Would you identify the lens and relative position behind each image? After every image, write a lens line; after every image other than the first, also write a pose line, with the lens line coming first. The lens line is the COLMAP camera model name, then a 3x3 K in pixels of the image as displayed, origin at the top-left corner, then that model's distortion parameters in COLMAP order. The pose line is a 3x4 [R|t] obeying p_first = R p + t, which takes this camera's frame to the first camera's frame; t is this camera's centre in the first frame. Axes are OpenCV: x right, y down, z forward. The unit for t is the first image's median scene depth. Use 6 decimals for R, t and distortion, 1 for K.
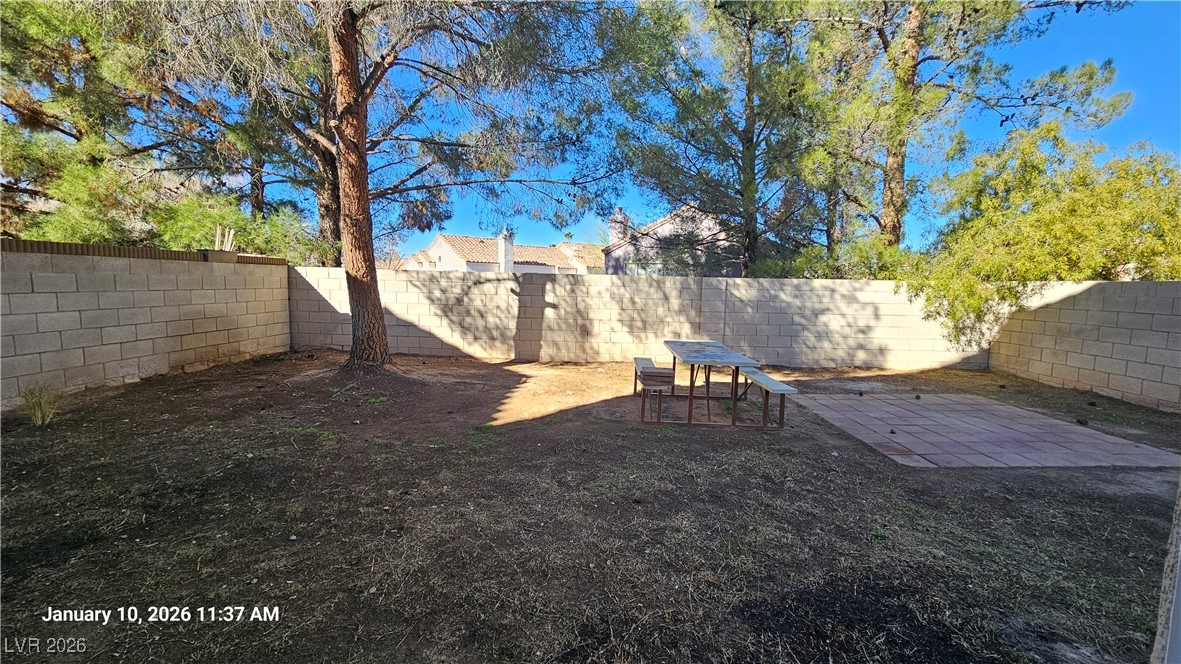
lens RADIAL K [[486.2, 0, 587.6], [0, 486.2, 332.6], [0, 0, 1]] dist [-0.001794, -0.000270]
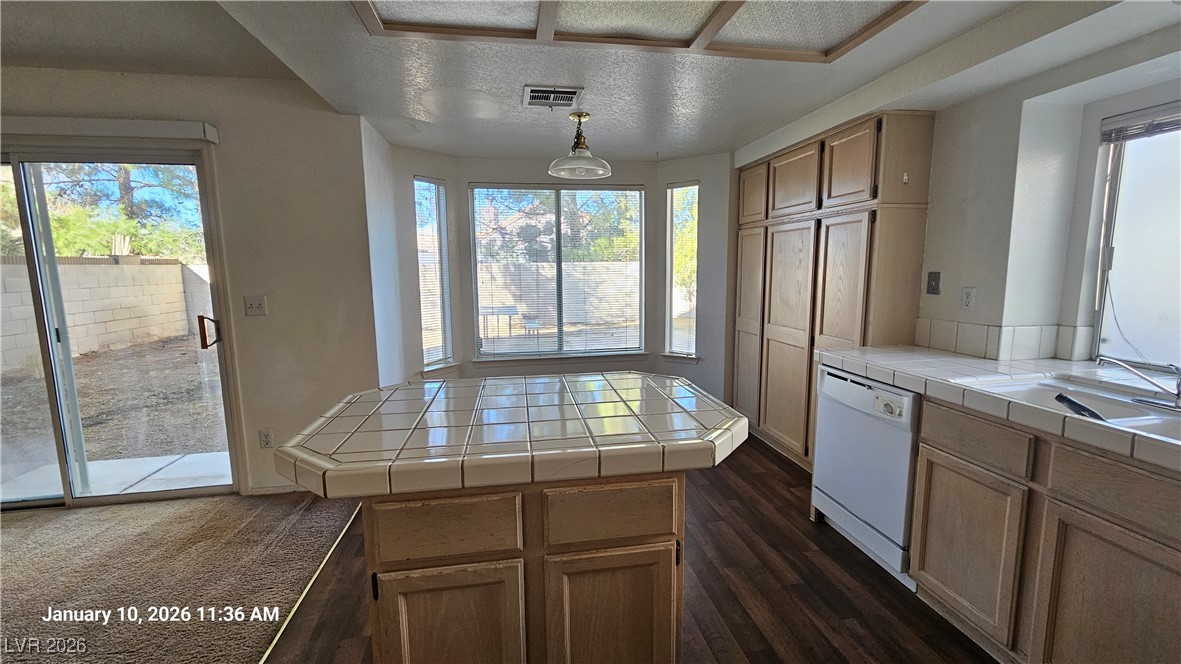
lens RADIAL K [[486.2, 0, 592.6], [0, 486.2, 333.6], [0, 0, 1]] dist [-0.001794, -0.000270]
pose [[0.976398, -0.065465, 0.205819, 0.141351], [0.057640, 0.997377, 0.043791, 0.044490], [-0.208146, -0.030894, 0.977610, -0.443500]]
